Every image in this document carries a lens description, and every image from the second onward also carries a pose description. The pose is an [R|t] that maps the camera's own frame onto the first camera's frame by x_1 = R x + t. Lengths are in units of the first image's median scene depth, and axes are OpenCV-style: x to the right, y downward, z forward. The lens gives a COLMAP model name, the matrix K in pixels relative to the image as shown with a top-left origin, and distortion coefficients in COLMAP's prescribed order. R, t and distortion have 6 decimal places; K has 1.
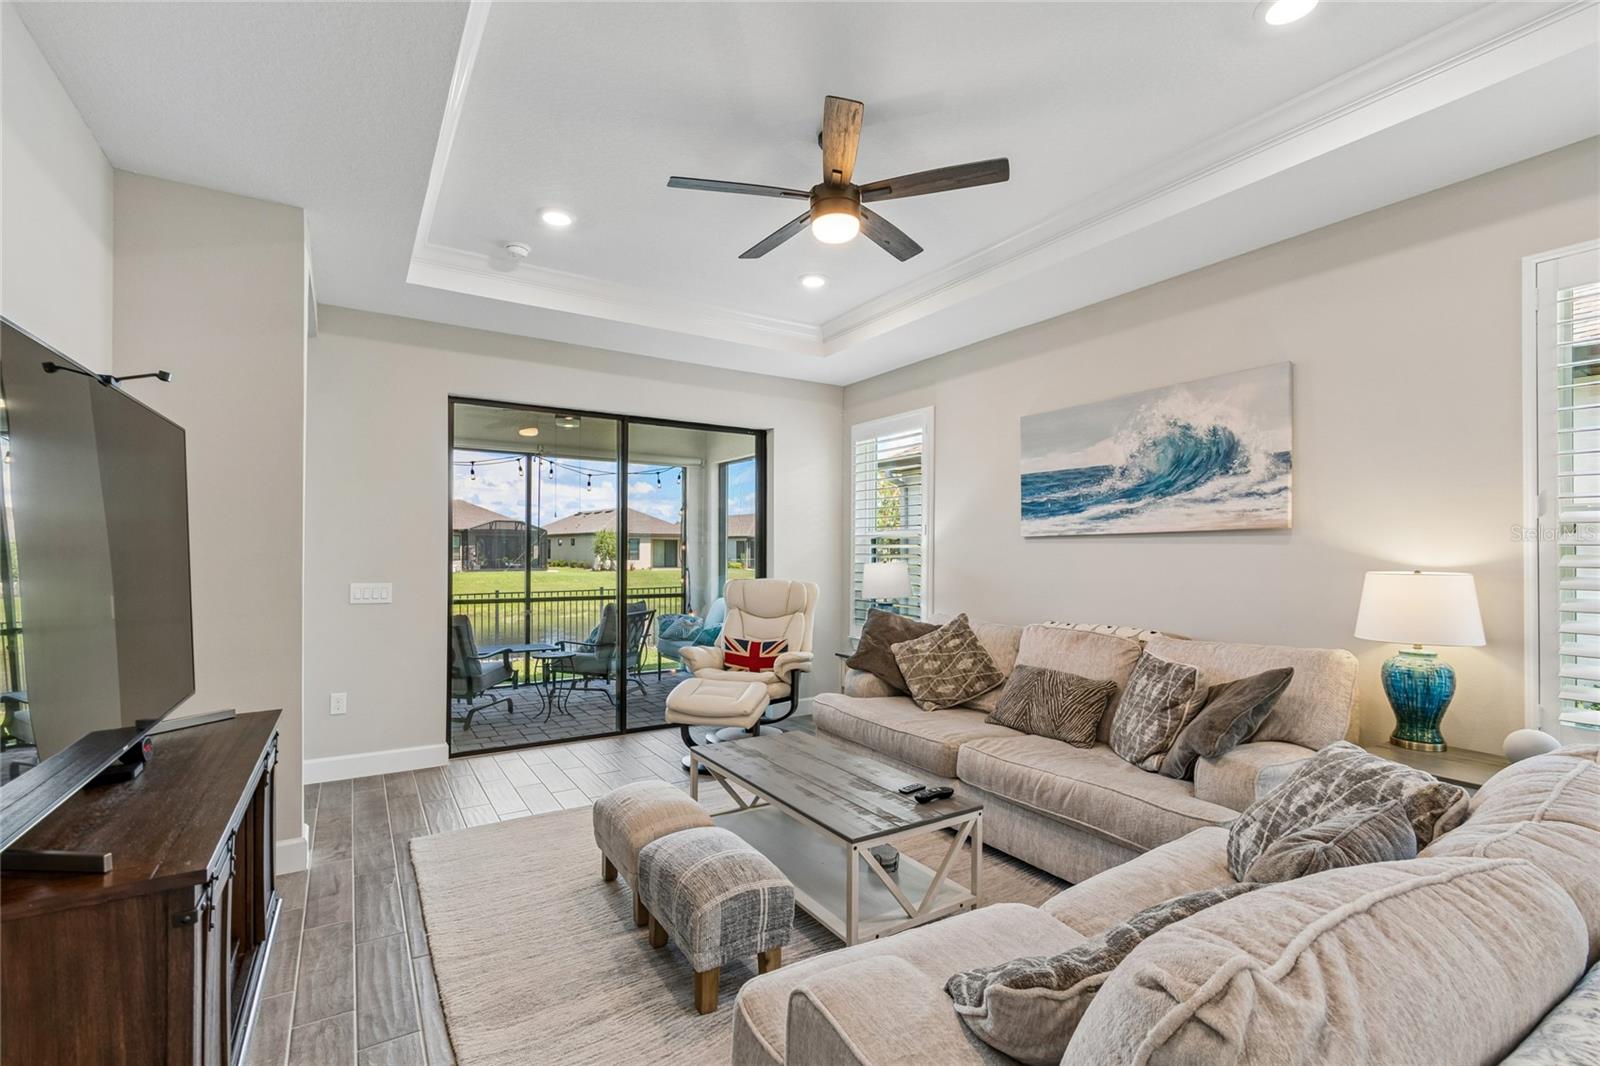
lens RADIAL K [[712.7, 0, 790.5], [0, 712.7, 547.1], [0, 0, 1]] dist [0.002725, 0.000009]
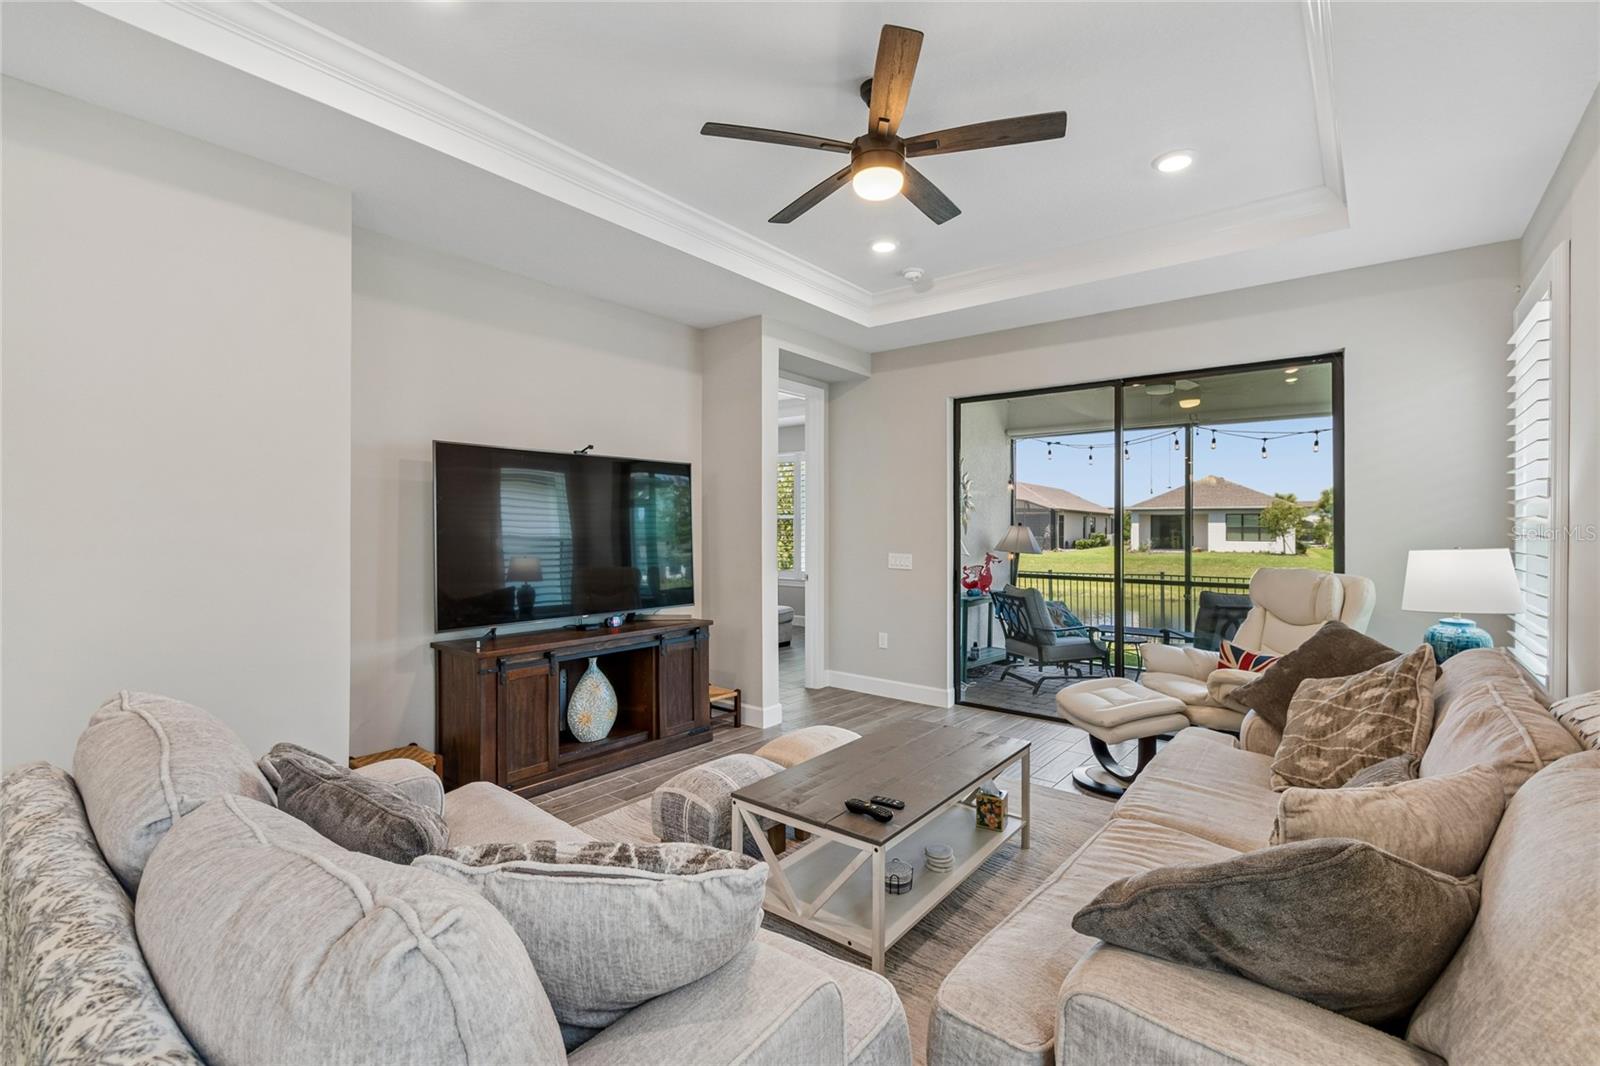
lens RADIAL K [[710.2, 0, 784.9], [0, 710.2, 525.5], [0, 0, 1]] dist [0.000102, 0.000046]
pose [[0.315975, -0.007016, -0.948741, 0.658679], [0.003066, 0.999975, -0.006374, 0.006324], [0.948762, -0.000895, 0.315989, 0.425808]]
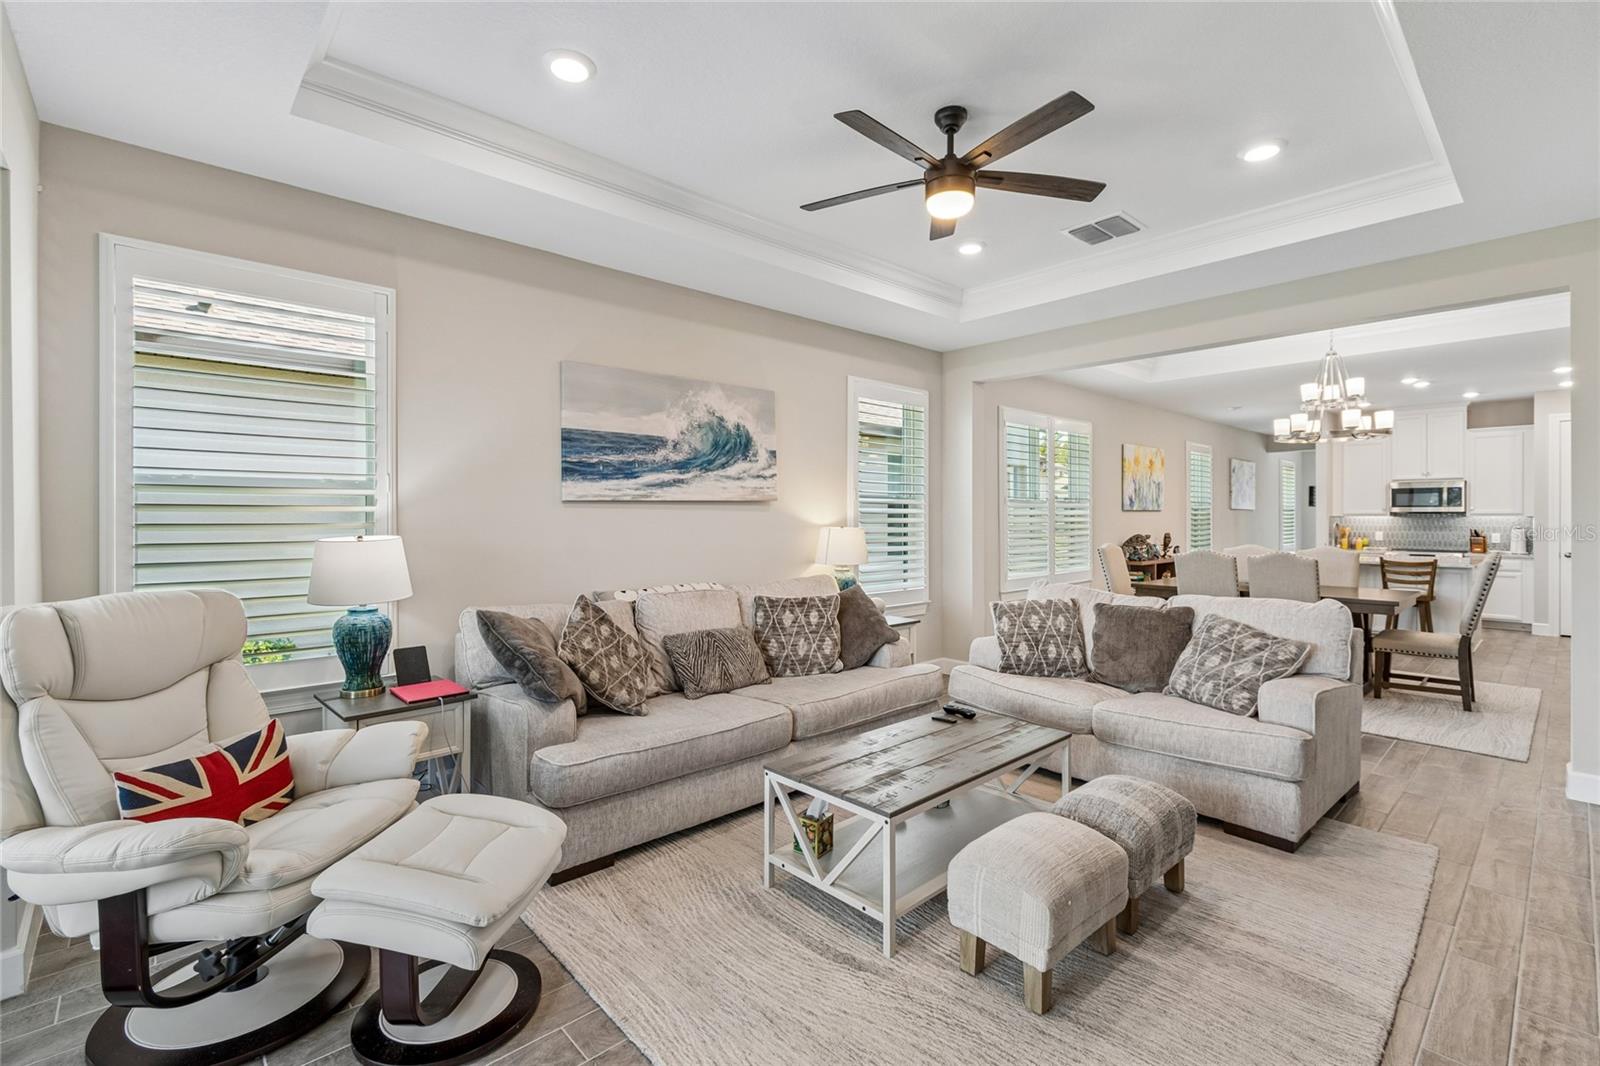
lens RADIAL K [[712.3, 0, 790.6], [0, 712.3, 515.4], [0, 0, 1]] dist [-0.000679, -0.000525]
pose [[-0.183595, -0.003082, 0.982997, -0.624118], [-0.006174, 0.999979, 0.001982, 0.000431], [-0.982983, -0.005705, -0.183610, 0.973930]]
